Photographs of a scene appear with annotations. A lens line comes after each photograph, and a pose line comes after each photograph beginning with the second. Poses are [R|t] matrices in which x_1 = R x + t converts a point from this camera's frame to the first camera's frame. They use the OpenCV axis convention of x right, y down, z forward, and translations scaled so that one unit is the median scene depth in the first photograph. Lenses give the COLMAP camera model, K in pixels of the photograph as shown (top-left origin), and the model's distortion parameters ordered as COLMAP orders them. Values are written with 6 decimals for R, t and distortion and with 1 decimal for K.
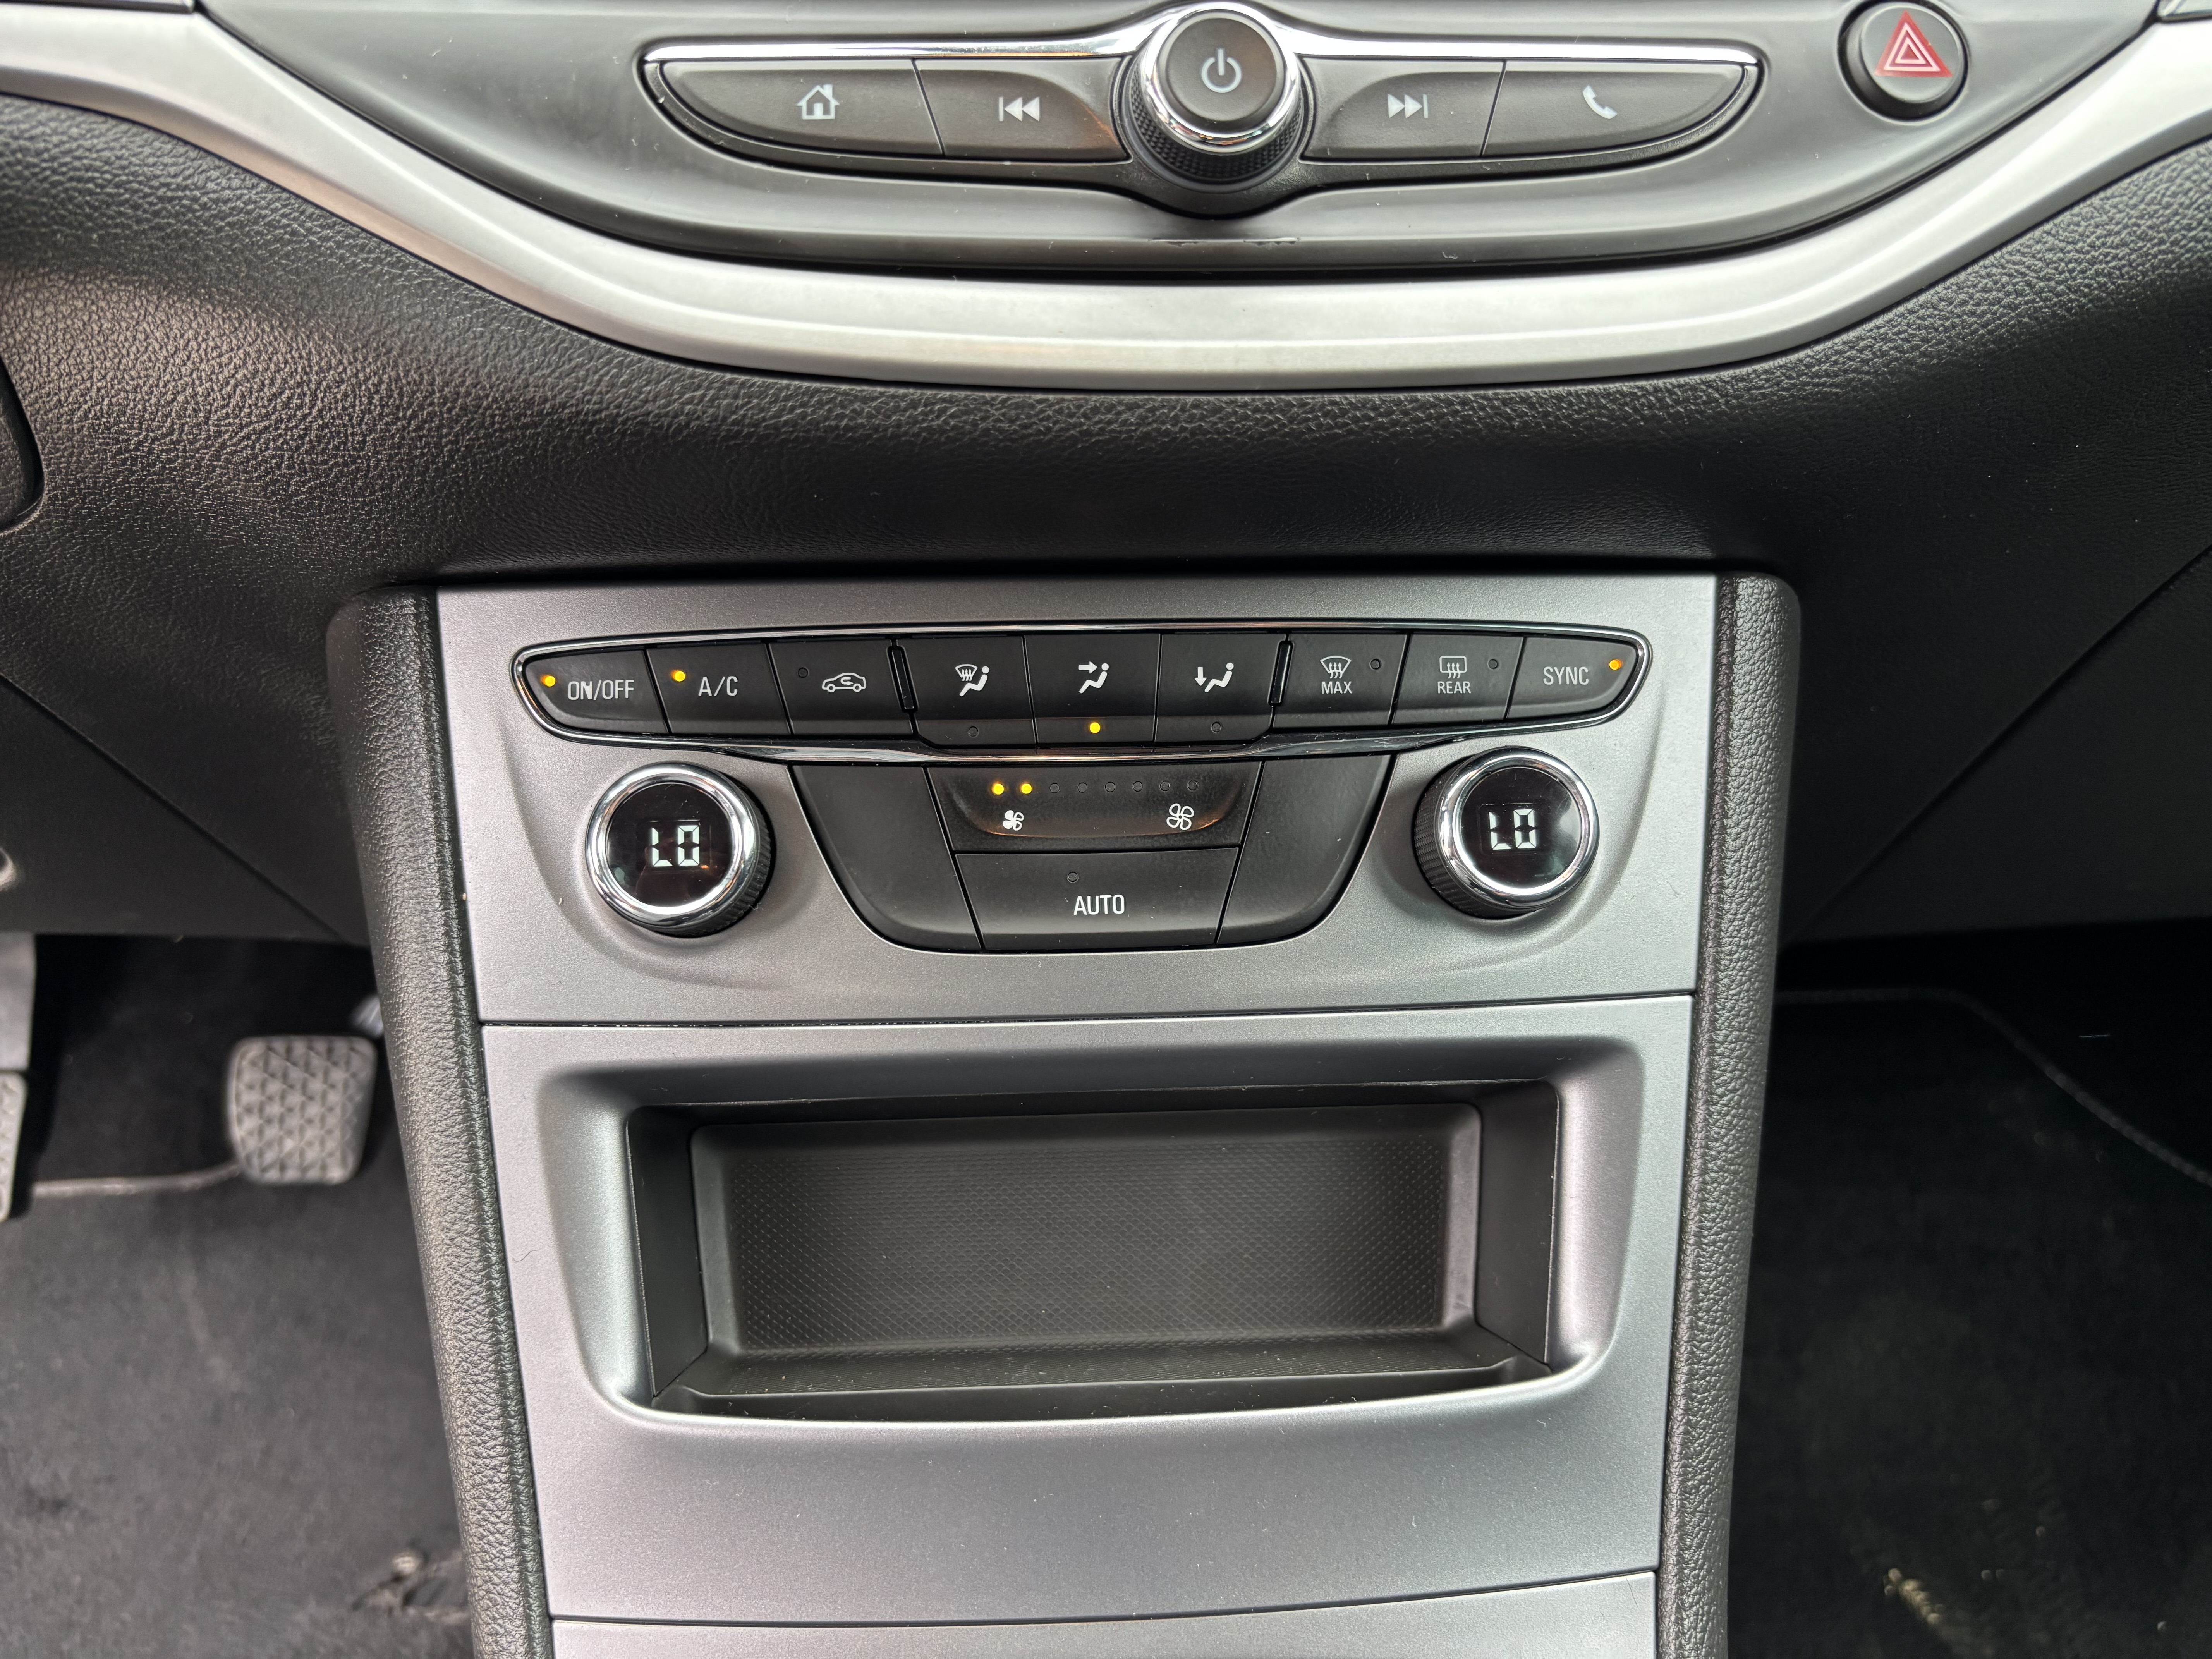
lens RADIAL K [[1642.0, 0, 1199.4], [0, 1642.0, 824.4], [0, 0, 1]] dist [-0.043958, 0.005143]
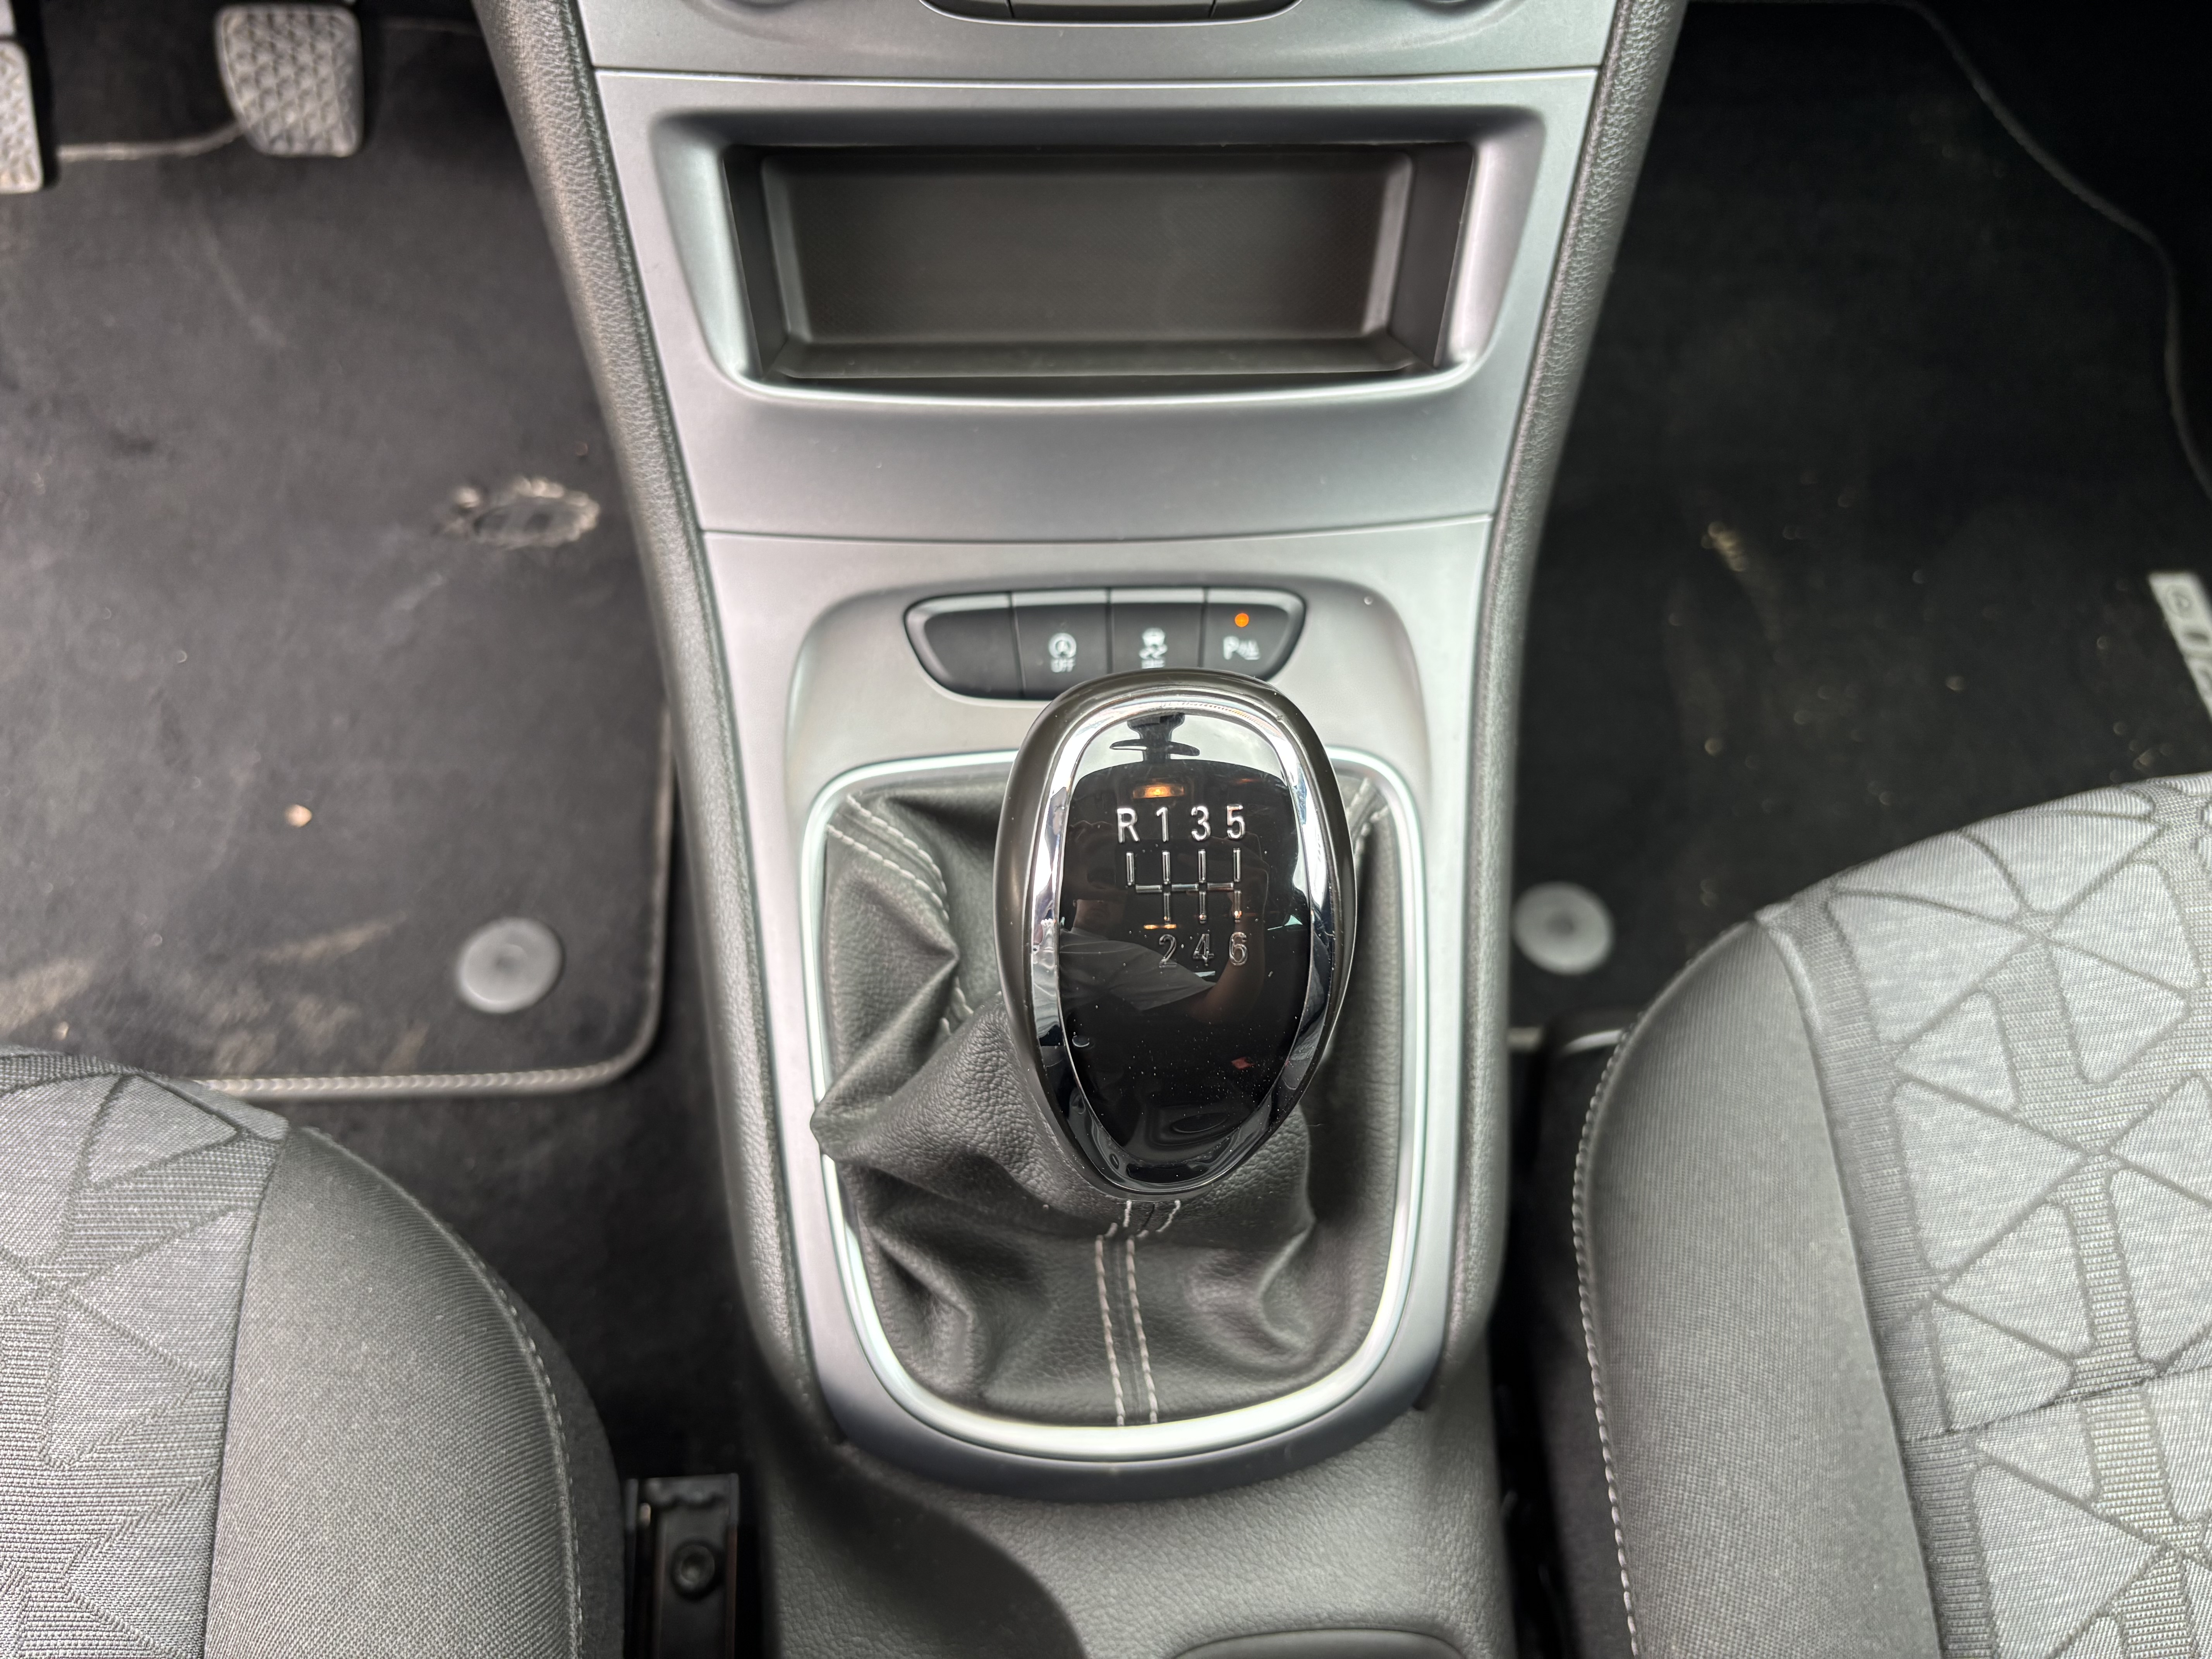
lens RADIAL K [[1676.6, 0, 1106.0], [0, 1676.6, 829.5], [0, 0, 1]] dist [0.067197, -0.035436]
pose [[0.999760, 0.021897, 0.000601, -0.043886], [-0.018275, 0.818645, 0.574009, -0.128231], [0.012077, -0.573882, 0.818849, -0.305303]]
